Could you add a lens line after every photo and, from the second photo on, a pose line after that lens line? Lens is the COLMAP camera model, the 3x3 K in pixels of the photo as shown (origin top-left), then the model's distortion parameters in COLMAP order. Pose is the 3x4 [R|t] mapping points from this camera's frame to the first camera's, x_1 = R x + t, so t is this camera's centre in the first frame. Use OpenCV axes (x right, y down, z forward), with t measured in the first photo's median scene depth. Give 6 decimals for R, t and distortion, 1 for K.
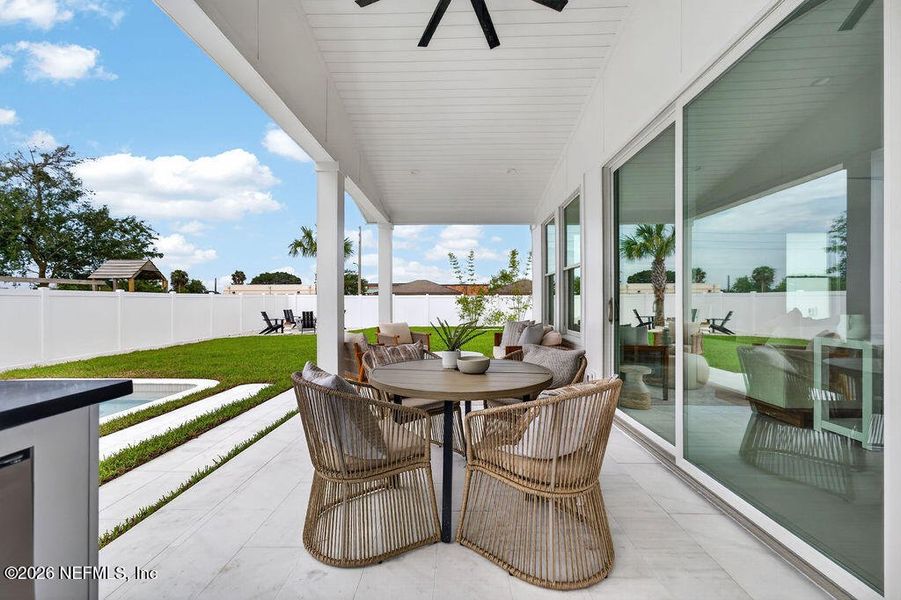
lens RADIAL K [[358.3, 0, 450.4], [0, 358.3, 304.2], [0, 0, 1]] dist [0.002925, 0.000949]
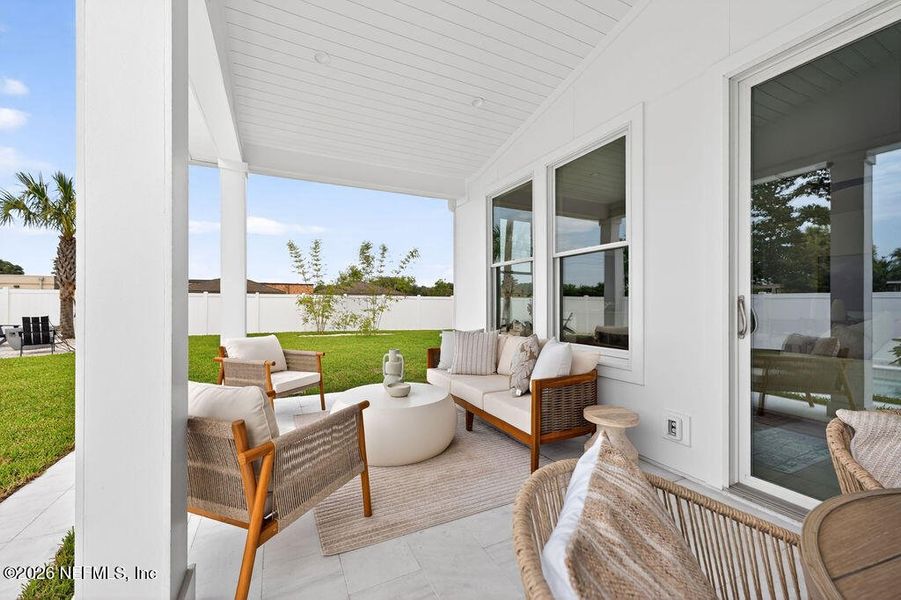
lens RADIAL K [[358.3, 0, 450.4], [0, 358.3, 304.2], [0, 0, 1]] dist [0.002925, 0.000949]
pose [[0.888697, 0.005395, 0.458463, -0.048305], [-0.003947, 0.999984, -0.004117, -0.000018], [-0.458478, 0.001849, 0.888704, 0.121803]]
